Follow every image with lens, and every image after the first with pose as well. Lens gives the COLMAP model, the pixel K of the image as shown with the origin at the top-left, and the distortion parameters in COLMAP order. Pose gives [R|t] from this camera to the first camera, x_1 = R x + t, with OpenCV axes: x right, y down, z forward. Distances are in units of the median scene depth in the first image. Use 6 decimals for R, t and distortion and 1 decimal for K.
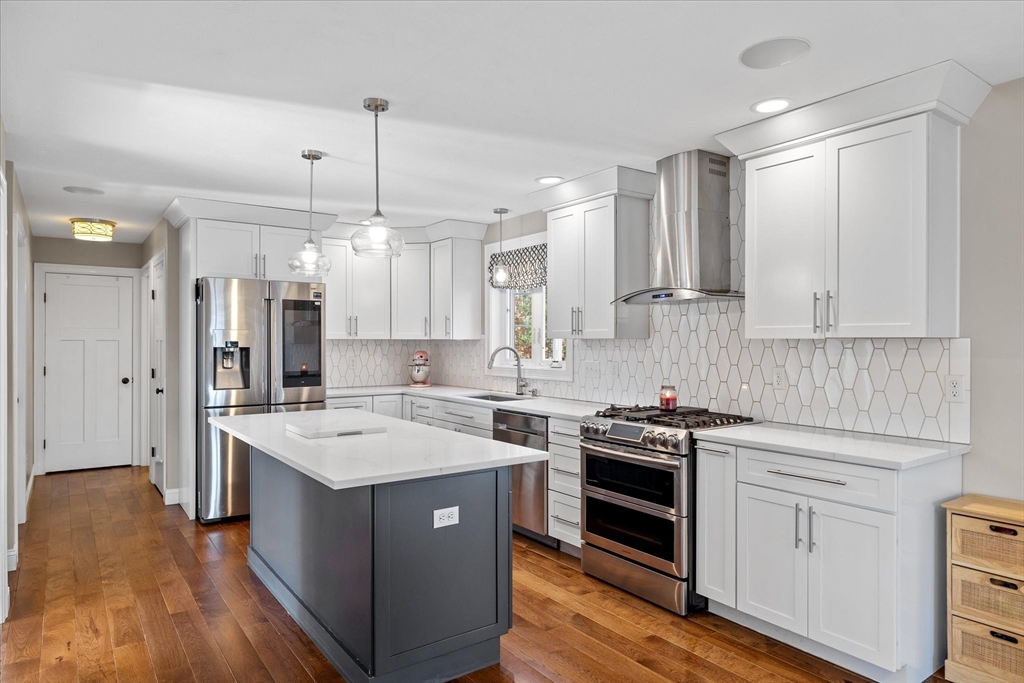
lens RADIAL K [[622.0, 0, 510.7], [0, 622.0, 344.5], [0, 0, 1]] dist [-0.019427, 0.003988]
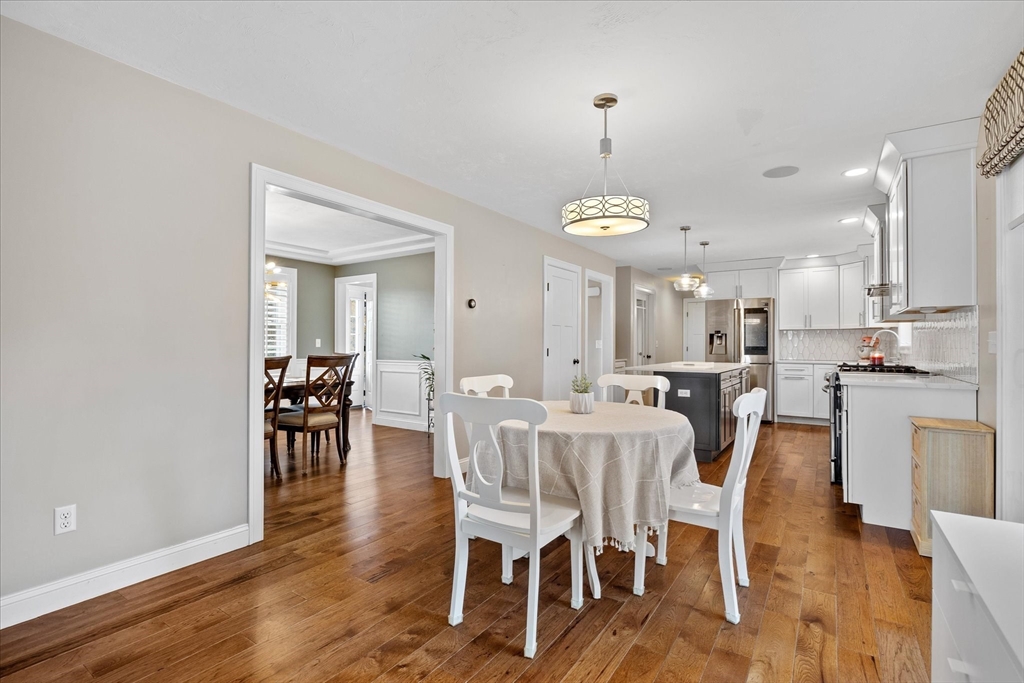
lens RADIAL K [[476.4, 0, 510.6], [0, 476.4, 338.0], [0, 0, 1]] dist [-0.003626, -0.000085]
pose [[0.350501, -0.013170, -0.936470, 0.717647], [-0.006732, 0.999840, -0.016581, 0.045184], [0.936538, 0.012116, 0.350356, -0.164152]]
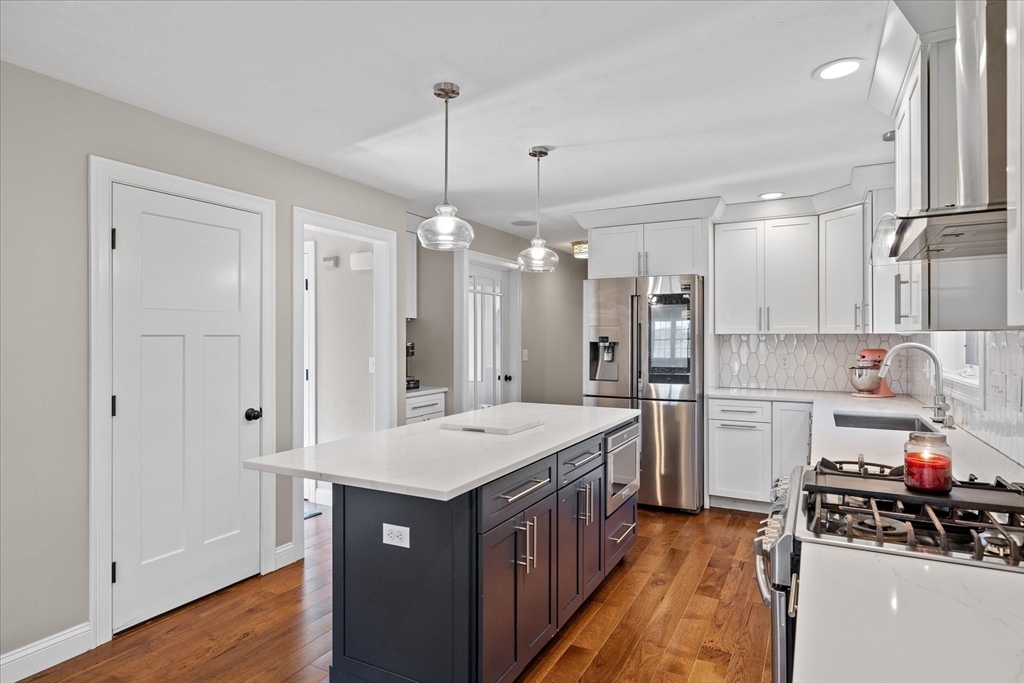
lens RADIAL K [[569.1, 0, 512.9], [0, 569.1, 334.6], [0, 0, 1]] dist [0.005872, 0.000360]
pose [[0.446206, -0.006702, -0.894905, 0.343429], [-0.001339, 0.999966, -0.008157, -0.000631], [0.894929, 0.004838, 0.446182, 0.387383]]
